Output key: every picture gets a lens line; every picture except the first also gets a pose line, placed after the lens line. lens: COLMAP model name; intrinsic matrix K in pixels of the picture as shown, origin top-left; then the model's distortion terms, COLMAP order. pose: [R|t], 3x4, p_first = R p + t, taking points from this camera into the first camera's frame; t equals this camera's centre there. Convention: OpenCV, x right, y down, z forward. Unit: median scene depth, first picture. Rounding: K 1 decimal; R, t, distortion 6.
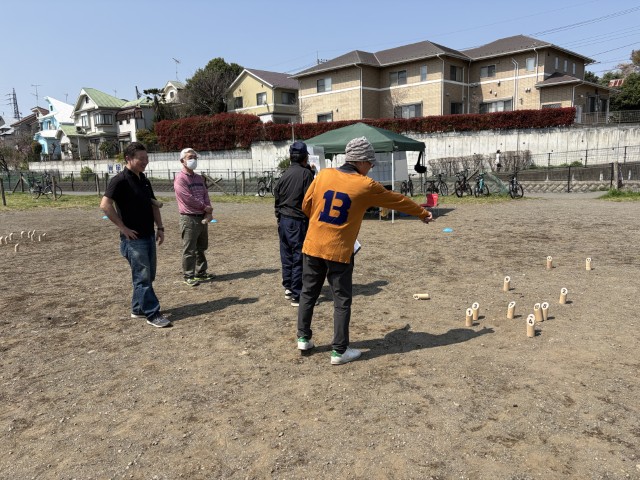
lens RADIAL K [[486.3, 0, 320.6], [0, 486.3, 238.3], [0, 0, 1]] dist [0.034616, -0.028103]
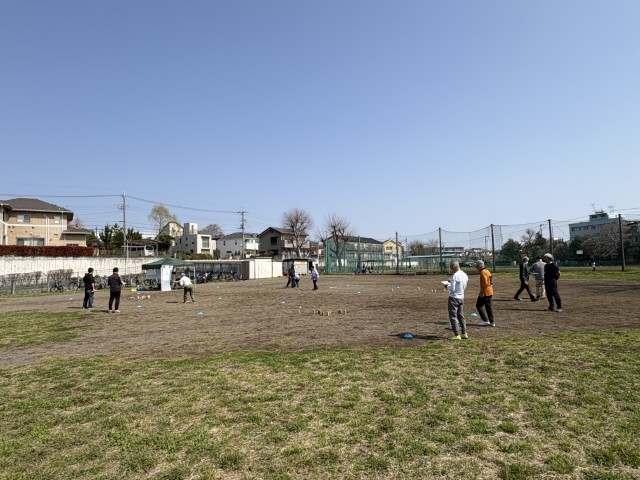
lens RADIAL K [[384.1, 0, 319.2], [0, 384.1, 238.5], [0, 0, 1]] dist [0.003374, 0.002793]
pose [[0.182538, 0.087662, 0.979283, -0.520011], [0.176158, 0.976984, -0.120292, 0.023190], [-0.967289, 0.194466, 0.162895, -0.066604]]
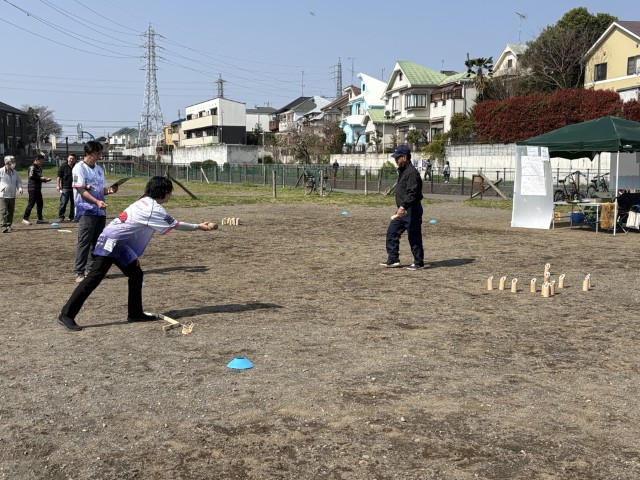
lens RADIAL K [[773.0, 0, 319.0], [0, 773.0, 241.8], [0, 0, 1]] dist [0.021723, 0.000000]
pose [[0.838692, 0.081617, -0.538456, 0.105212], [-0.106389, 0.994211, -0.015012, 0.012268], [0.534114, 0.069876, 0.842520, -0.092679]]
